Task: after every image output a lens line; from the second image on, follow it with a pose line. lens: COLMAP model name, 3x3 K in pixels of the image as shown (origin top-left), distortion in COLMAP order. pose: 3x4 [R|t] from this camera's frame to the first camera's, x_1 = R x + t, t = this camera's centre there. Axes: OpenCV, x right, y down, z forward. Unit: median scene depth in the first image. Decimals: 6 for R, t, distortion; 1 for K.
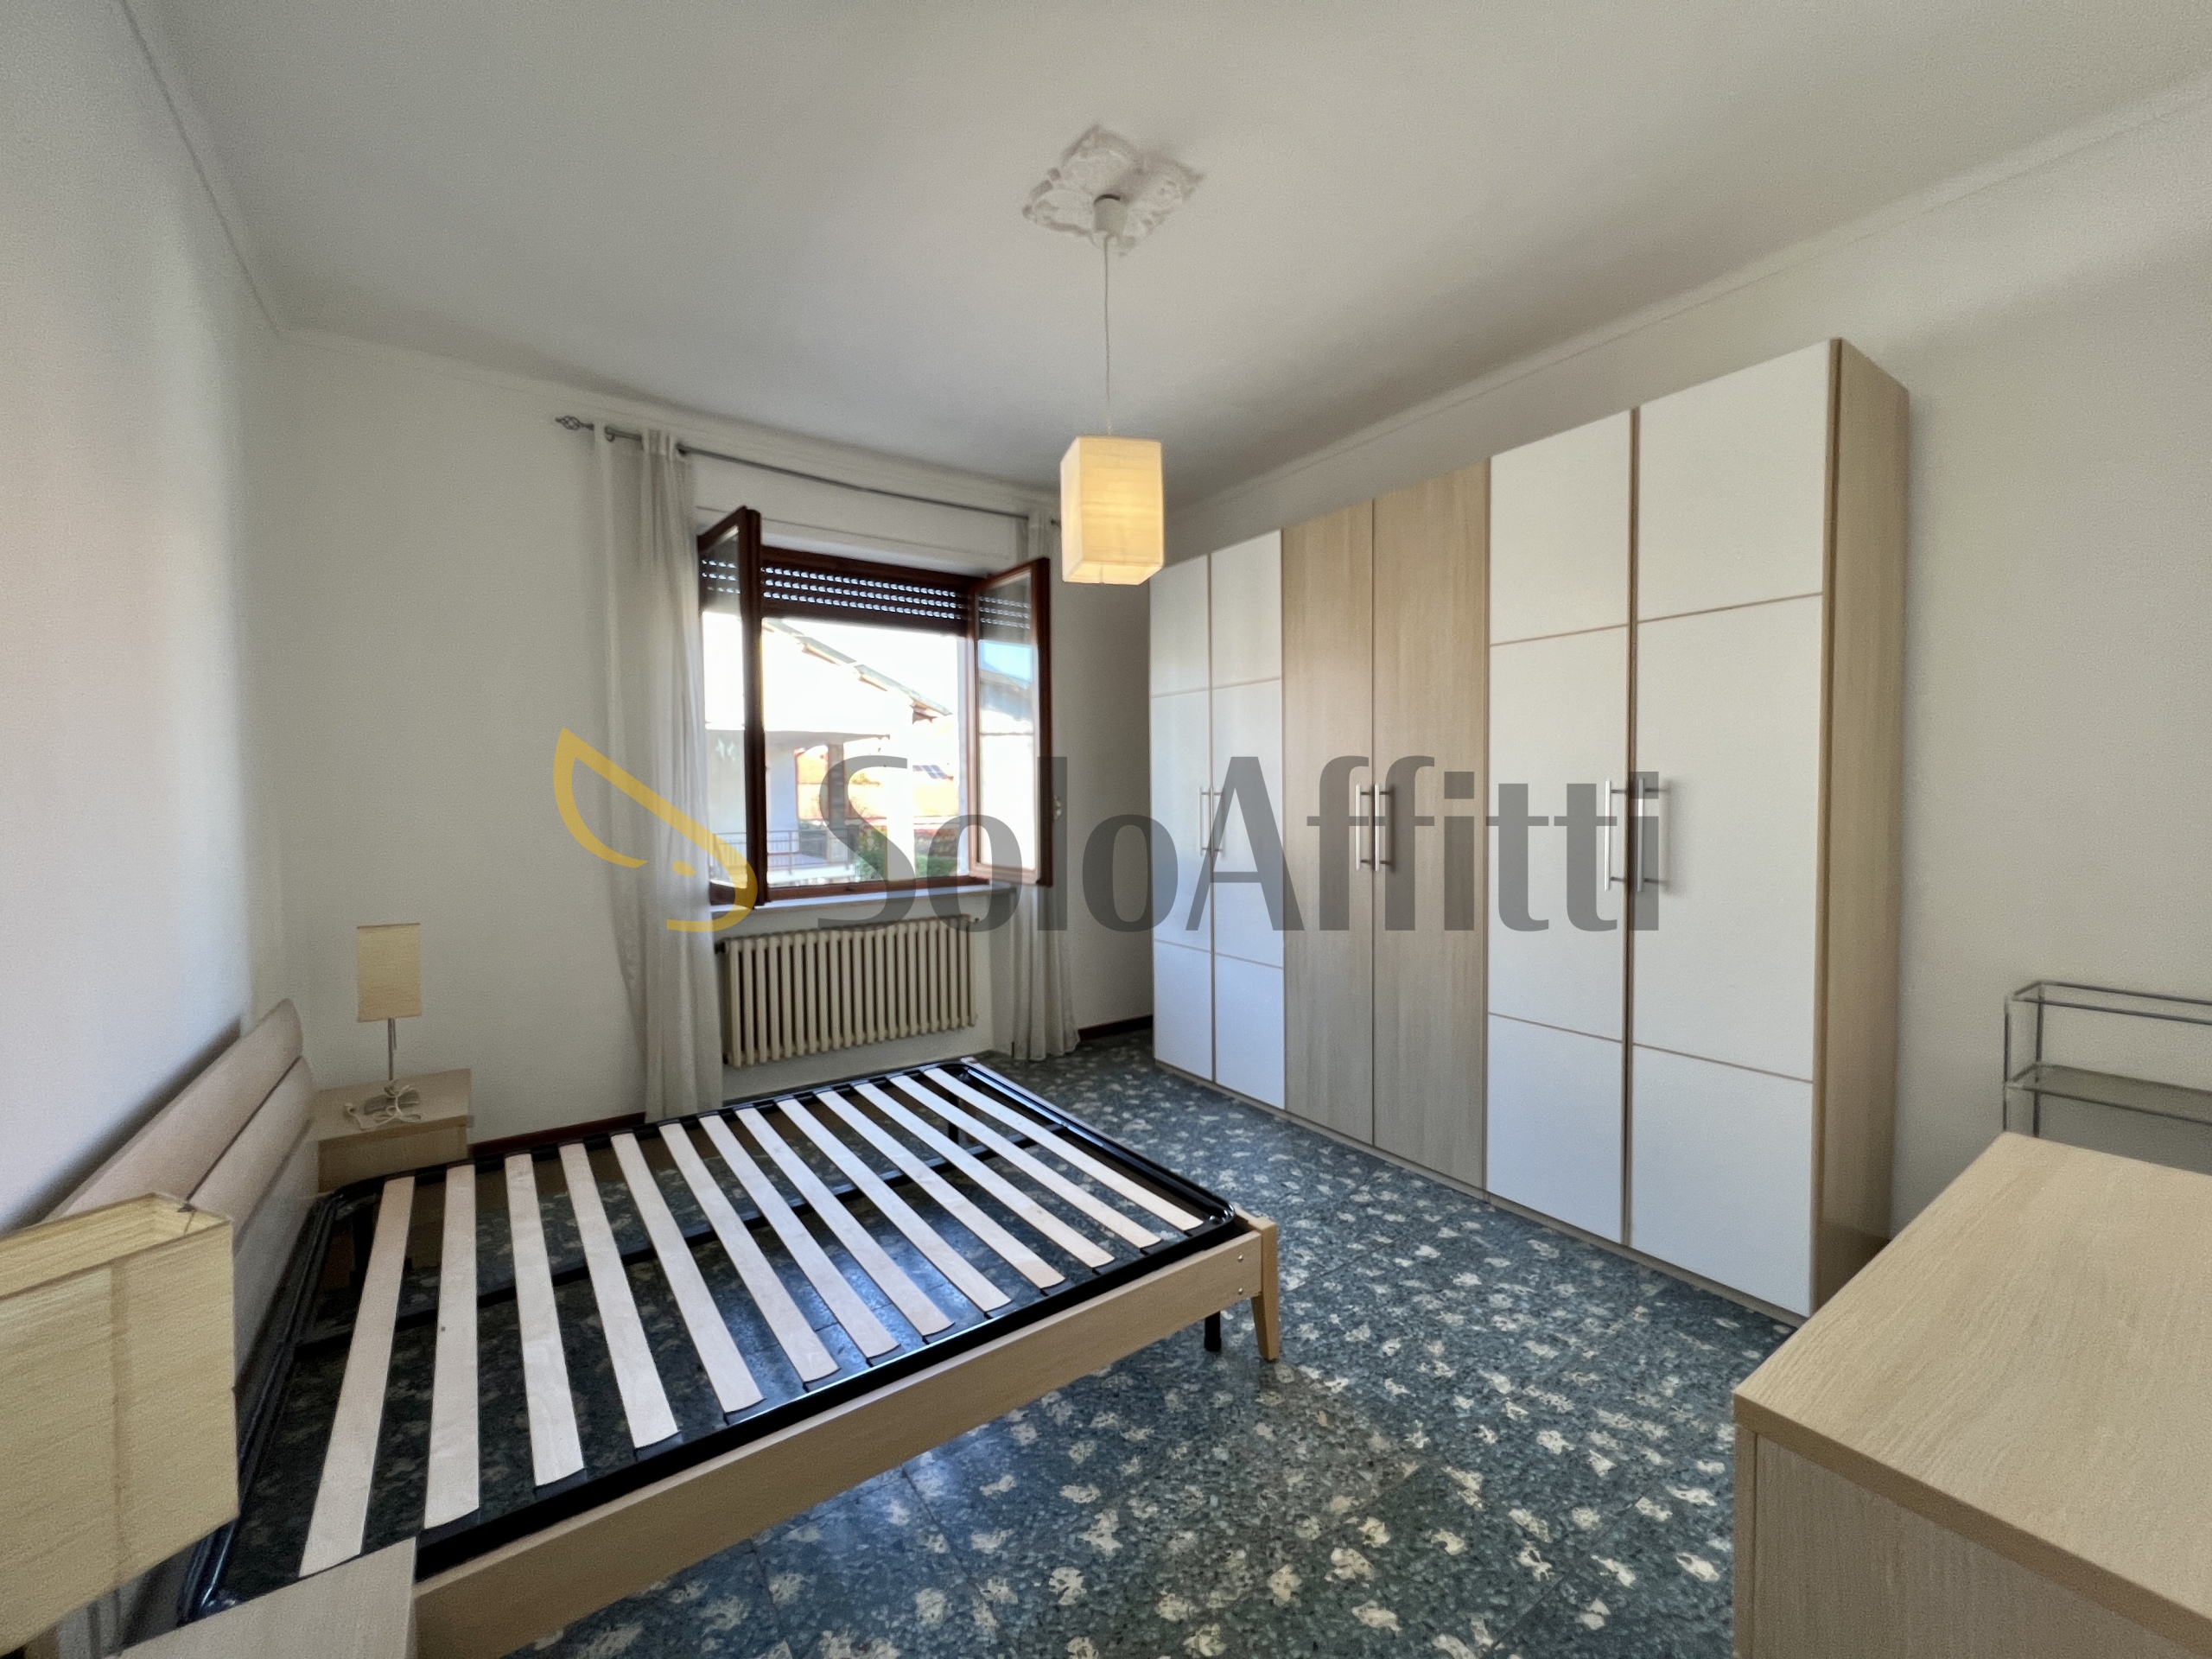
lens RADIAL K [[878.0, 0, 1095.1], [0, 878.0, 825.3], [0, 0, 1]] dist [0.002998, -0.000088]
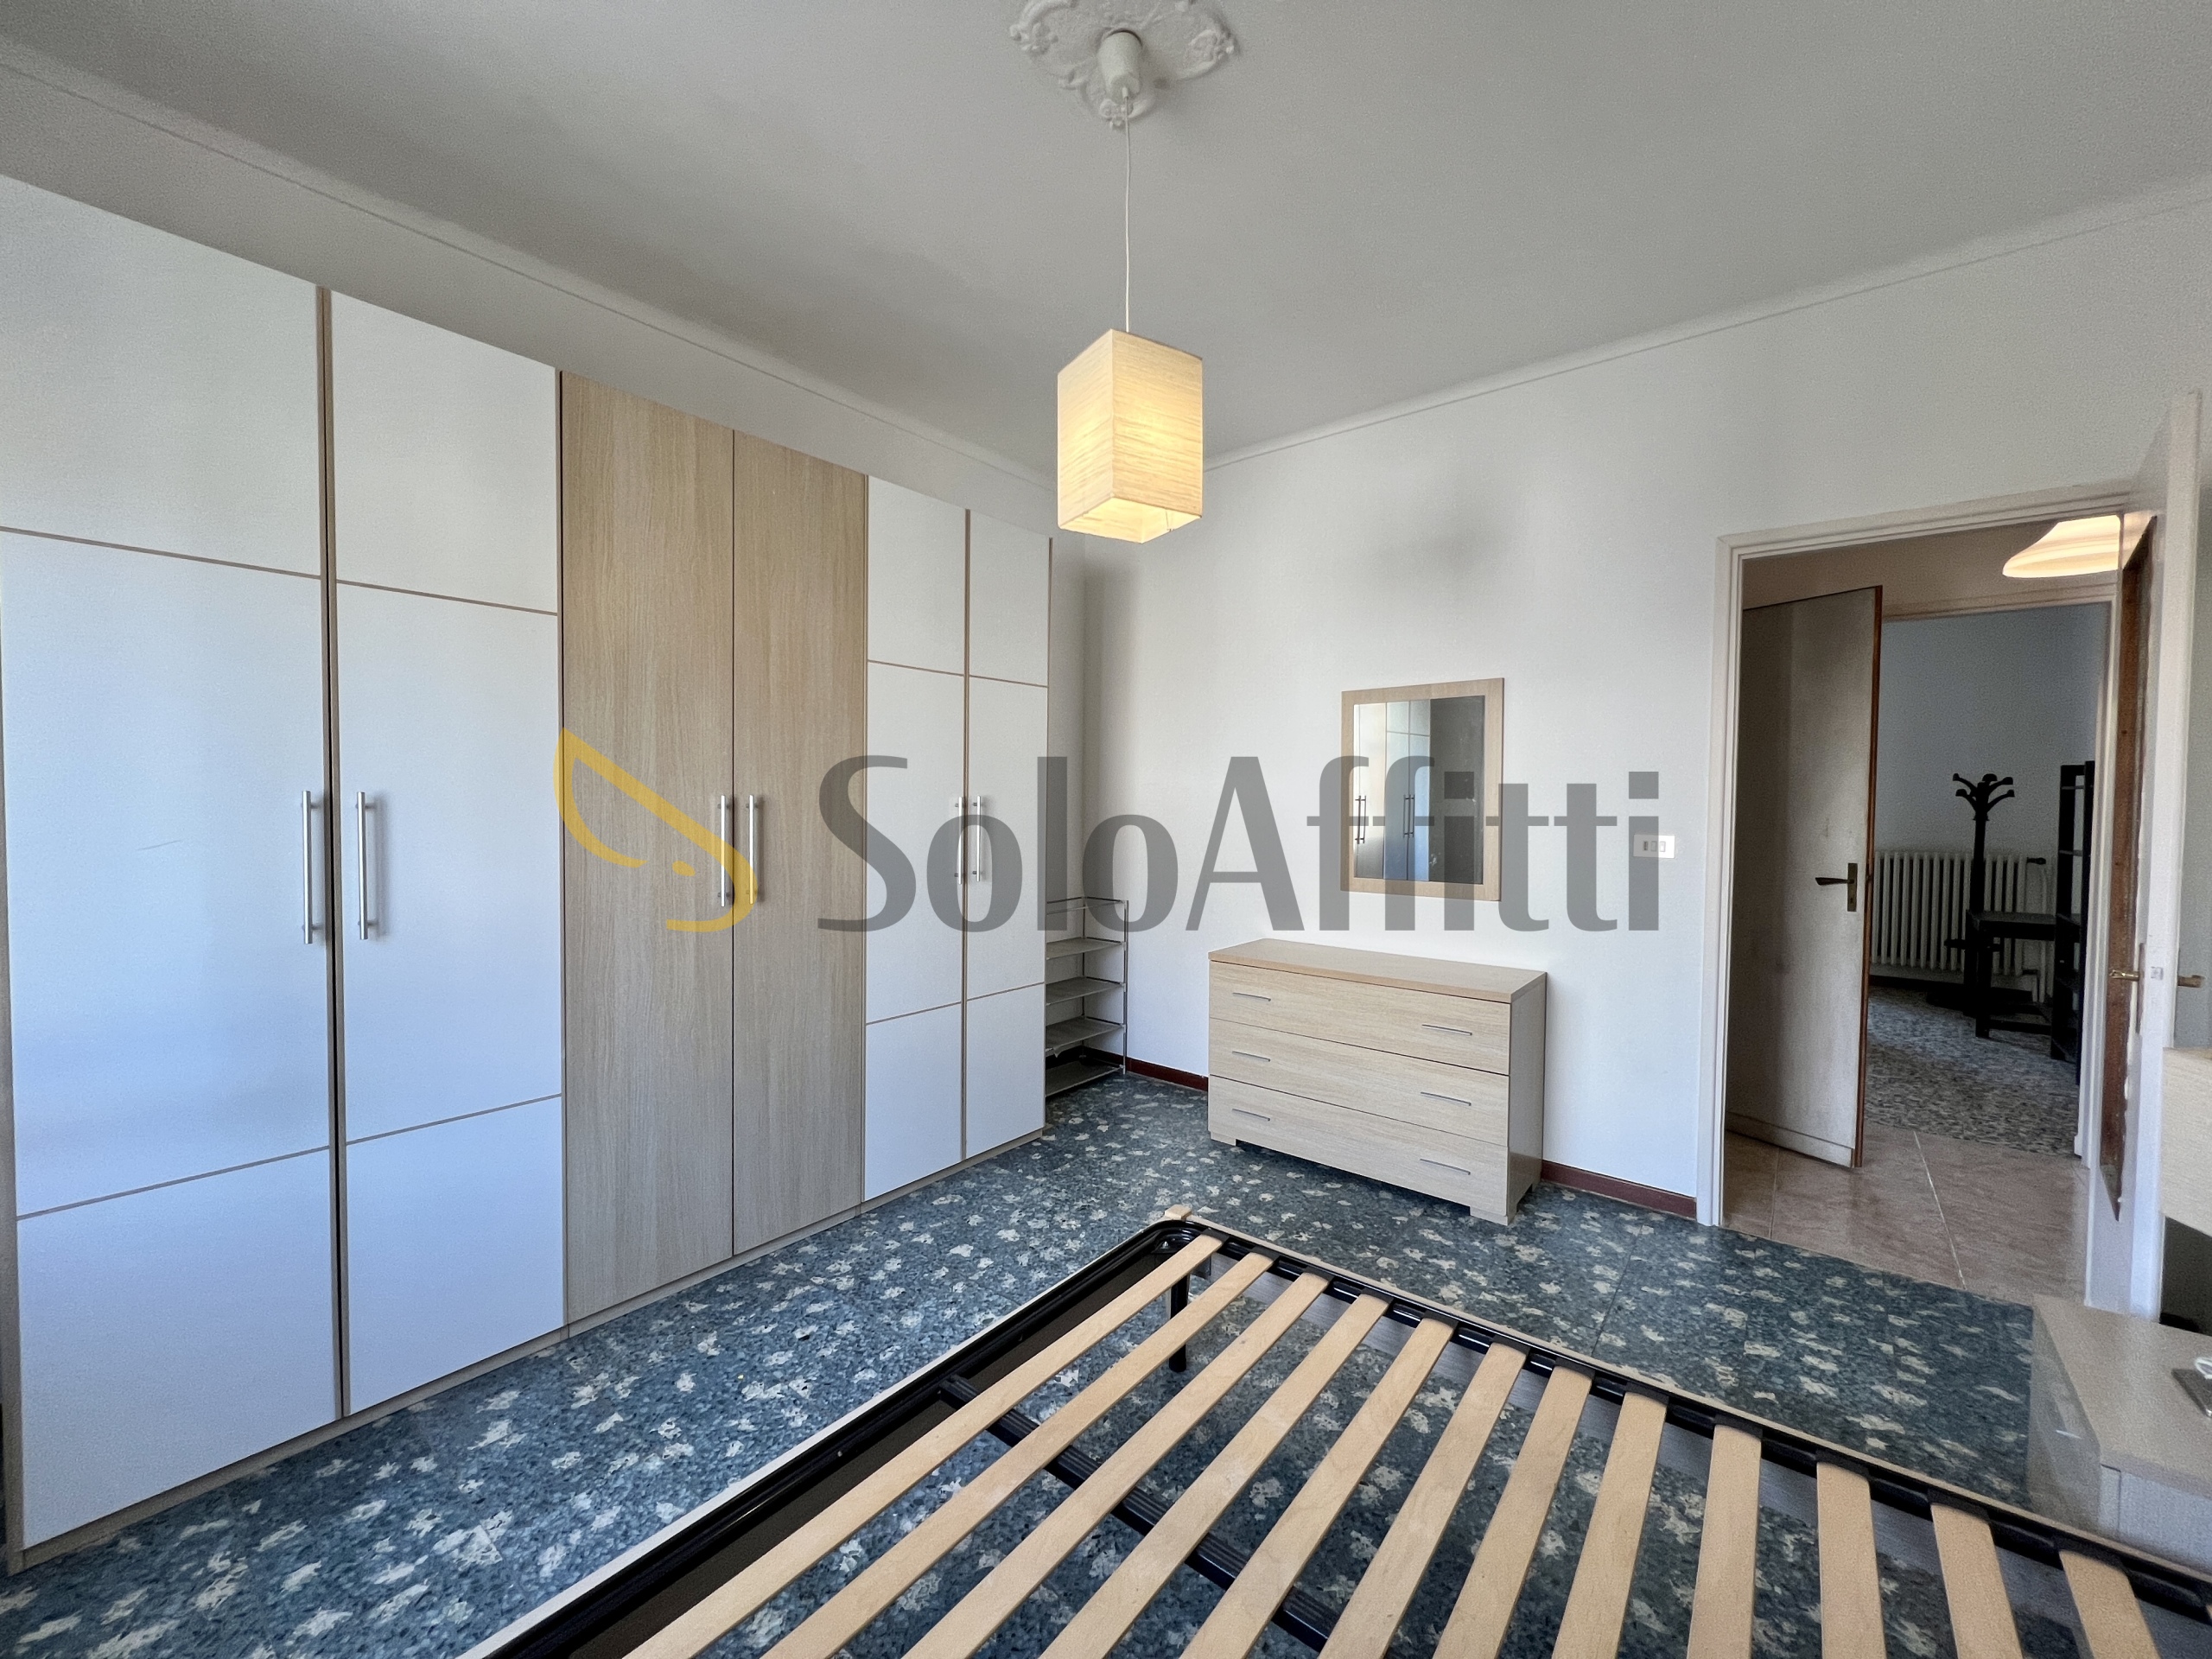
lens RADIAL K [[878.0, 0, 1108.5], [0, 878.0, 824.8], [0, 0, 1]] dist [0.002998, -0.000088]
pose [[-0.283423, -0.023360, 0.958710, -0.707748], [0.029783, 0.999007, 0.033147, -0.047525], [-0.958532, 0.037948, -0.282446, 1.208769]]
